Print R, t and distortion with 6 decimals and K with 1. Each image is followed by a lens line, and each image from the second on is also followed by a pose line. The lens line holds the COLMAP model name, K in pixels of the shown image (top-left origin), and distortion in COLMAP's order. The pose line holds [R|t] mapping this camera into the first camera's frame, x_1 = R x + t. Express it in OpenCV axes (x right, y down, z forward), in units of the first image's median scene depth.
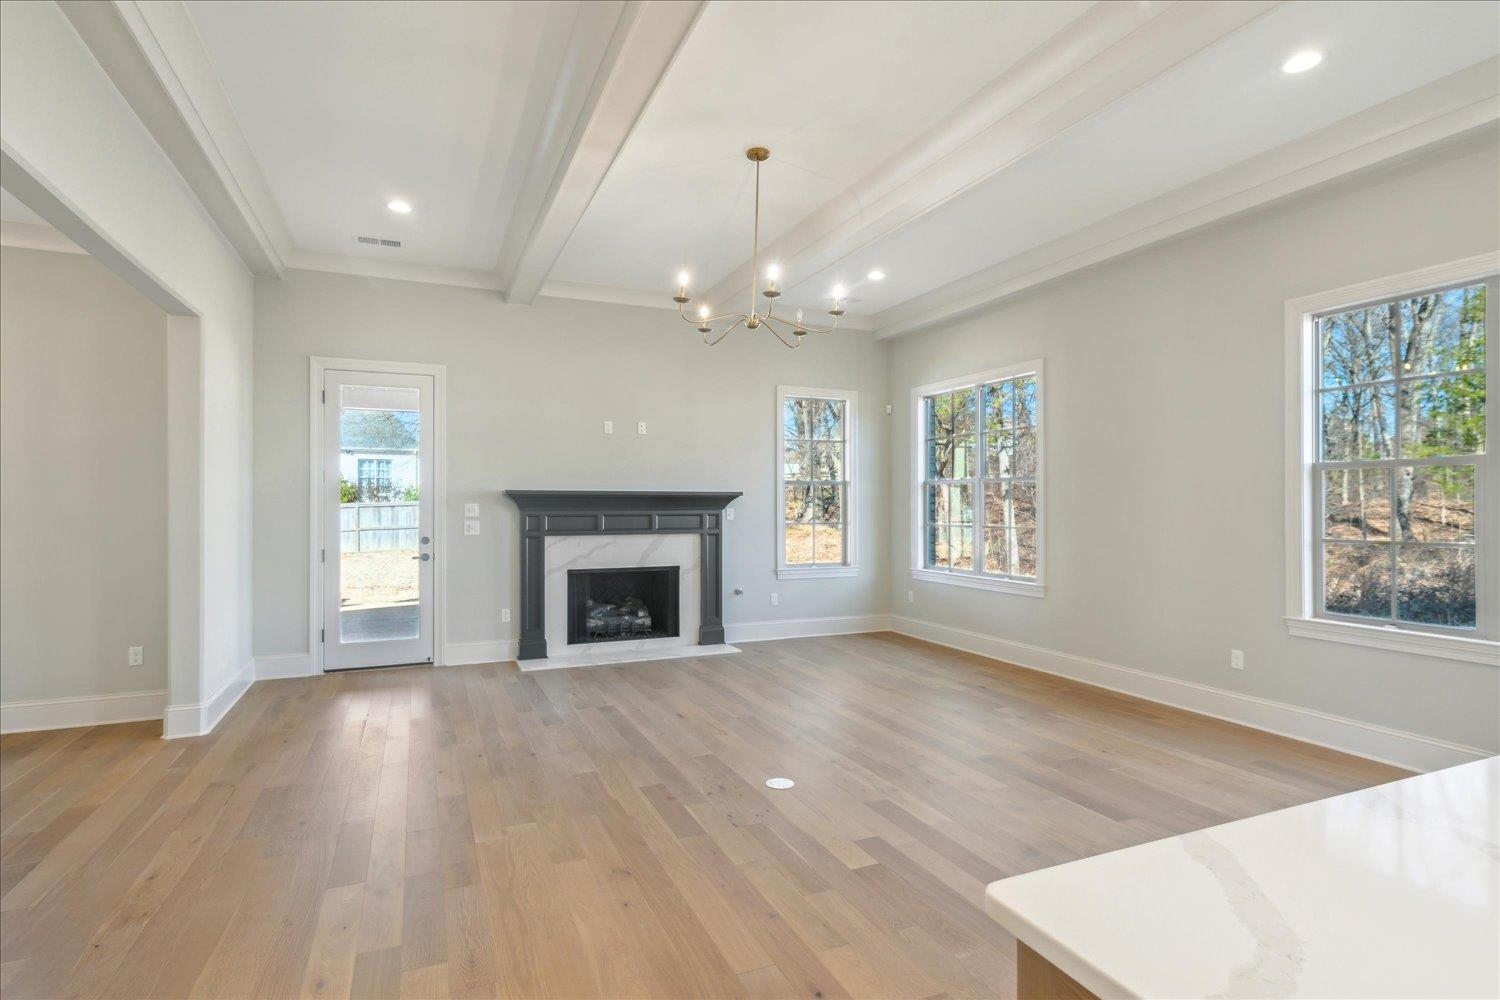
lens RADIAL K [[743.8, 0, 741.5], [0, 743.8, 495.8], [0, 0, 1]] dist [-0.000617, 0.001466]
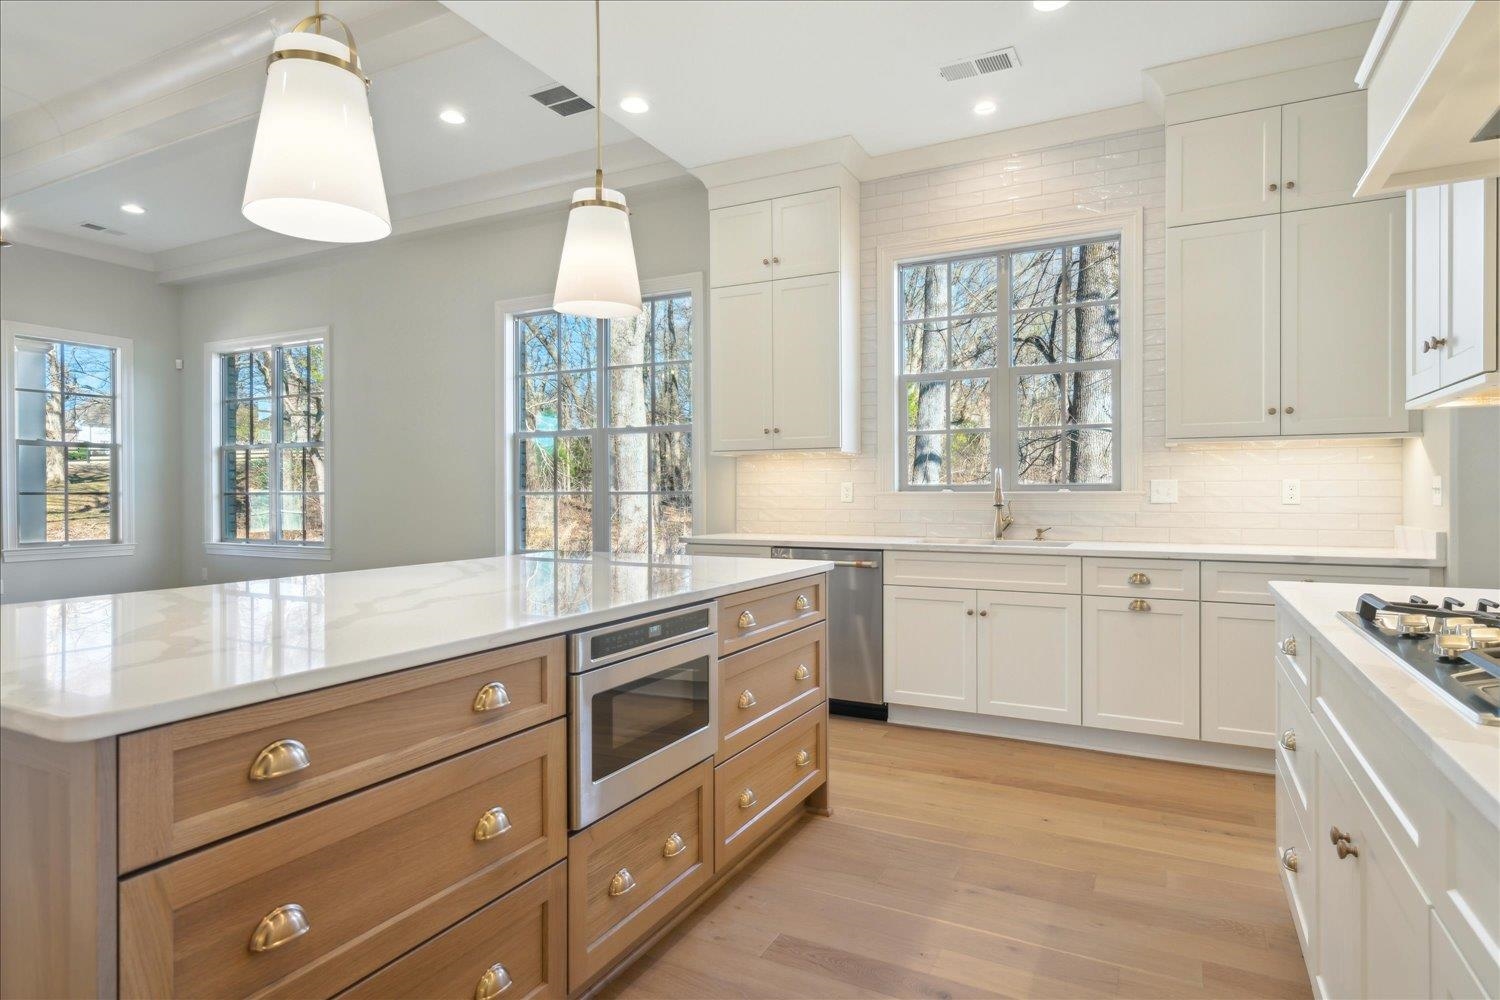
lens RADIAL K [[834.3, 0, 731.3], [0, 834.3, 494.4], [0, 0, 1]] dist [0.007323, 0.001587]
pose [[0.782526, -0.003516, 0.622608, 0.109369], [-0.005325, 0.999910, 0.012340, 0.026593], [-0.622595, -0.012972, 0.782437, -0.221359]]
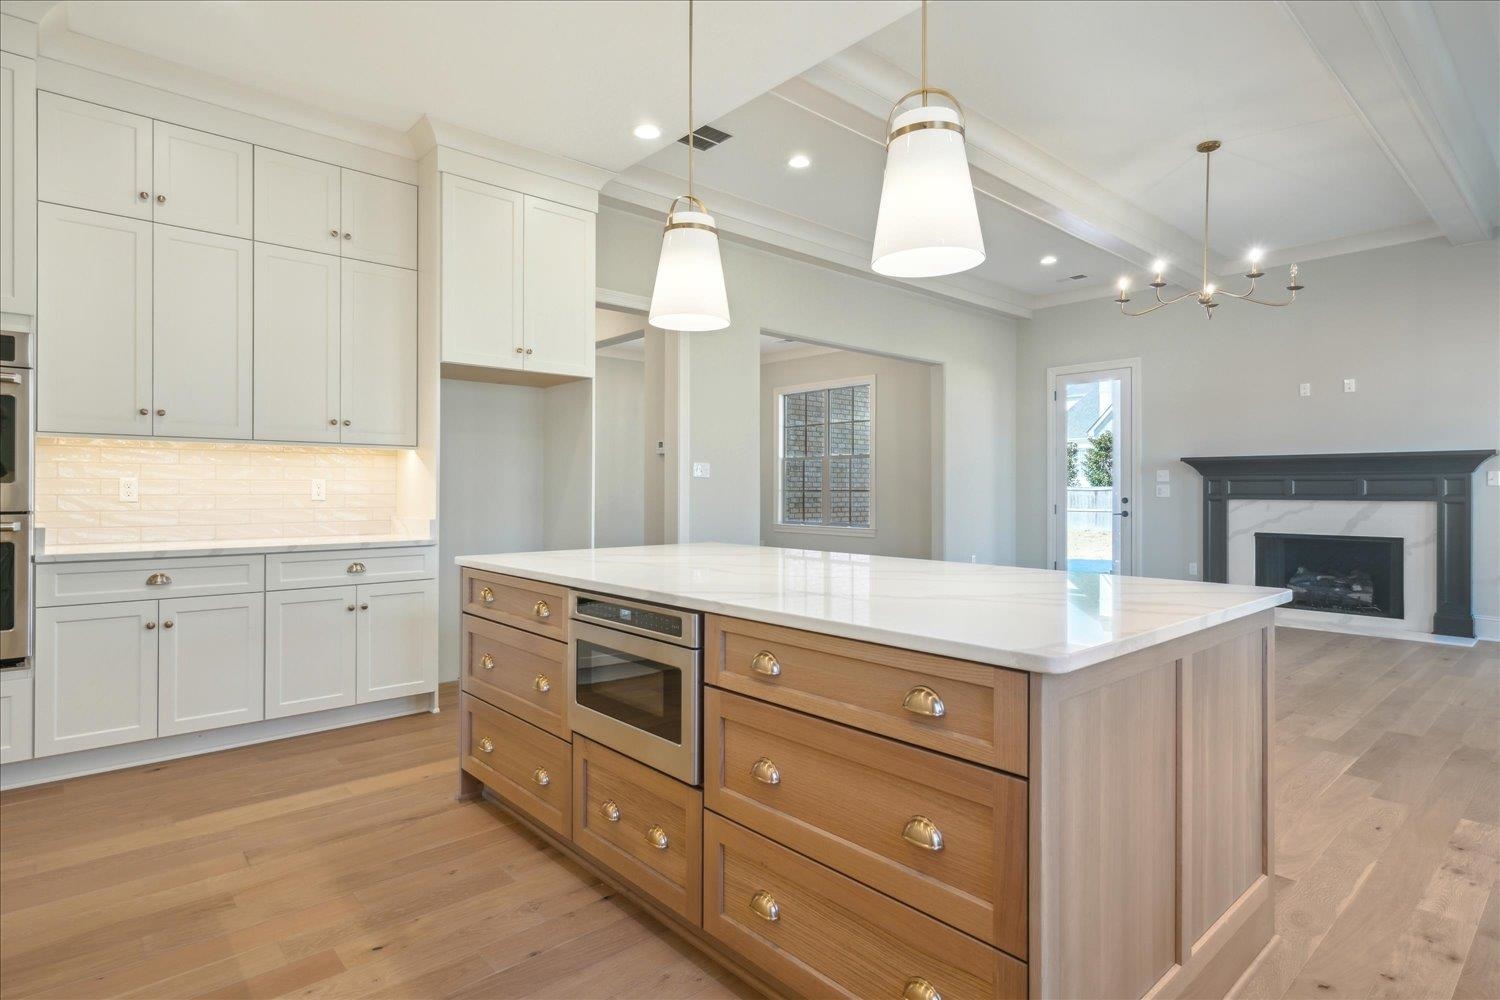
lens RADIAL K [[787.8, 0, 736.5], [0, 787.8, 490.8], [0, 0, 1]] dist [0.000322, 0.000349]
pose [[0.314098, 0.001885, -0.949389, 0.574722], [0.009160, 0.999945, 0.005016, 0.028549], [0.949346, -0.010272, 0.314063, -0.031557]]
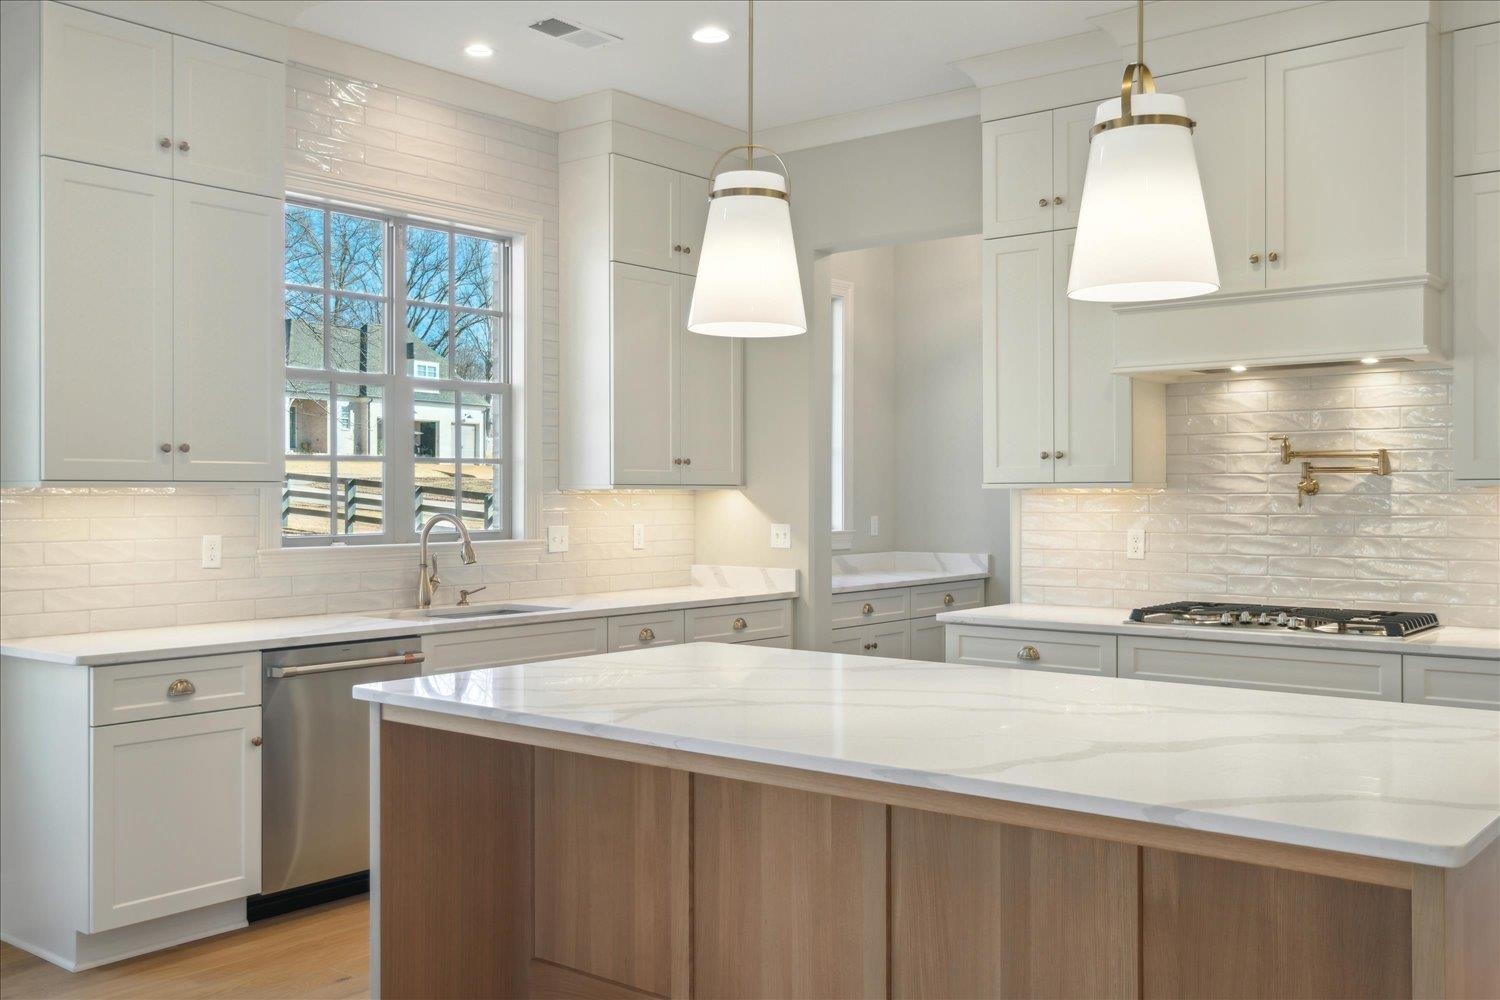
lens RADIAL K [[1395.0, 0, 723.6], [0, 1395.0, 498.1], [0, 0, 1]] dist [0.011026, 0.000000]
pose [[-0.451149, -0.002075, 0.892446, -0.127802], [-0.008976, 0.999957, -0.002212, 0.004615], [-0.892403, -0.009009, -0.451149, 0.365677]]
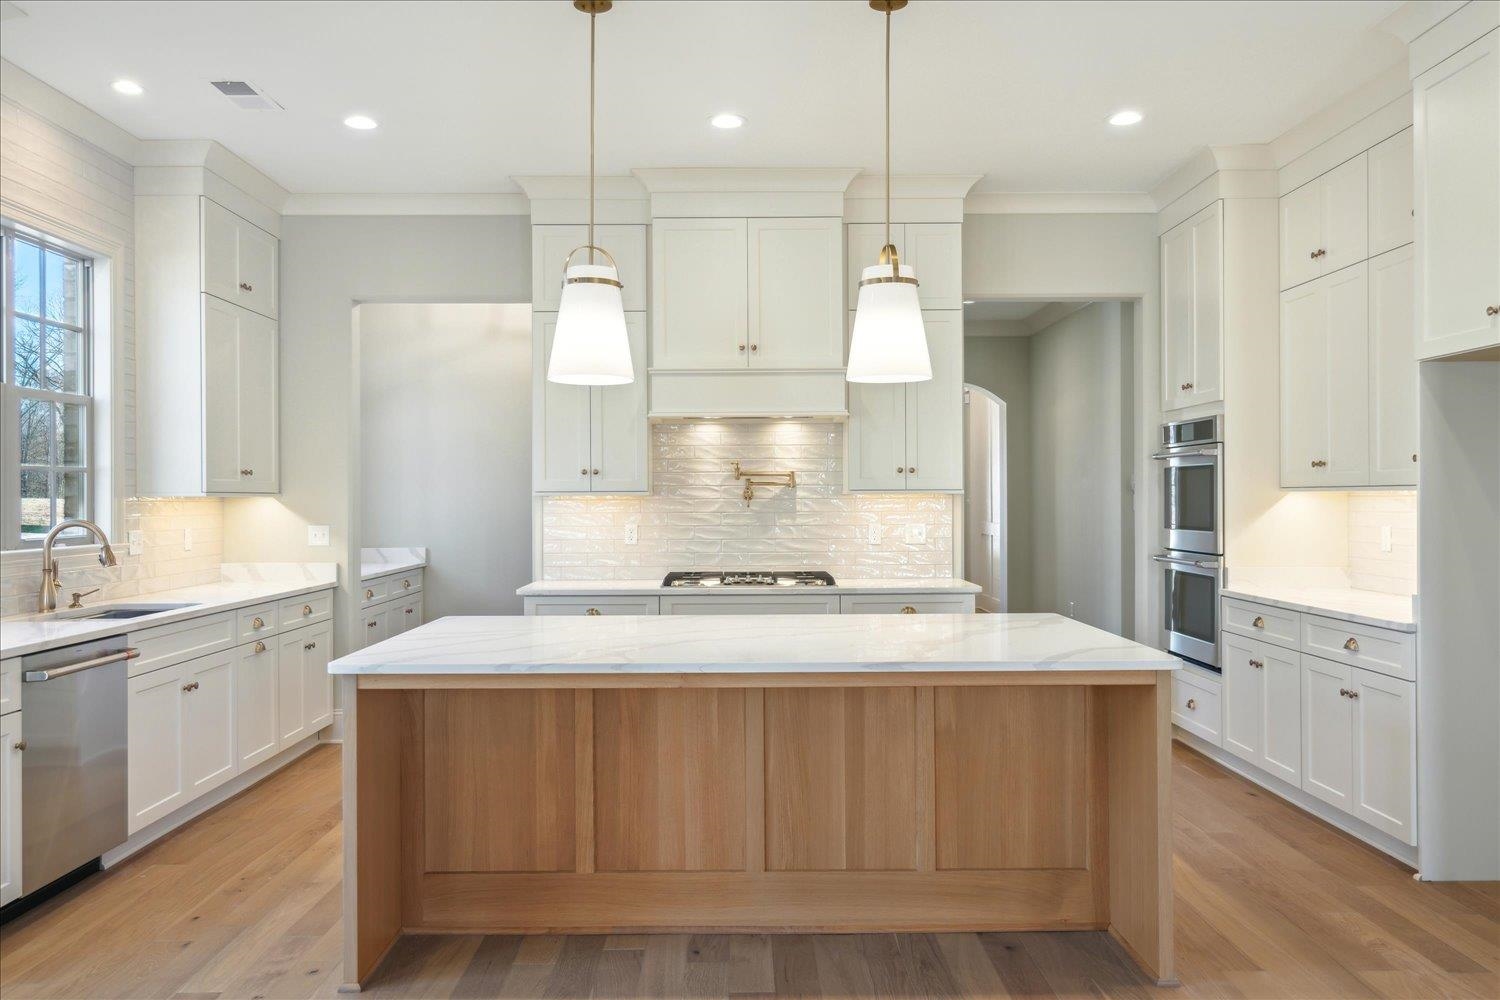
lens RADIAL K [[1137.2, 0, 736.4], [0, 1137.2, 503.8], [0, 0, 1]] dist [0.007115, 0.003817]
pose [[-0.917376, 0.002674, 0.398014, 0.024063], [-0.000062, 0.999976, -0.006859, 0.008211], [-0.398023, -0.006317, -0.917354, 0.616771]]
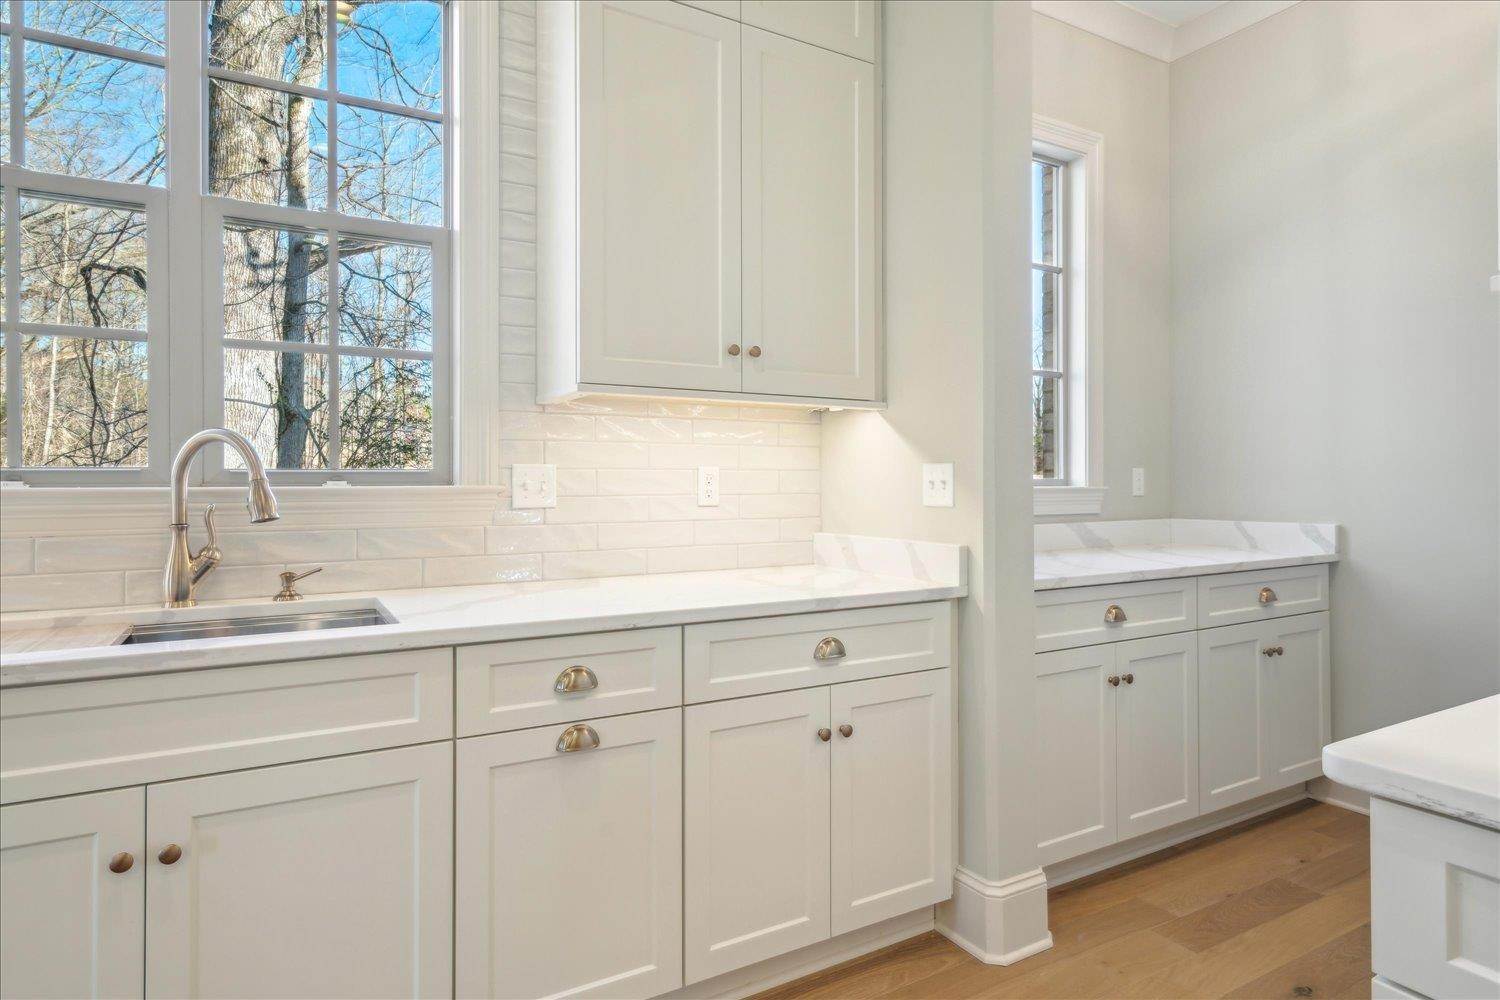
lens RADIAL K [[834.3, 0, 742.9], [0, 834.3, 476.5], [0, 0, 1]] dist [0.007323, 0.001587]
pose [[-0.107241, 0.011230, 0.994170, 0.395140], [-0.009837, 0.999875, -0.012355, 0.029444], [-0.994184, -0.011105, -0.107117, 0.008714]]
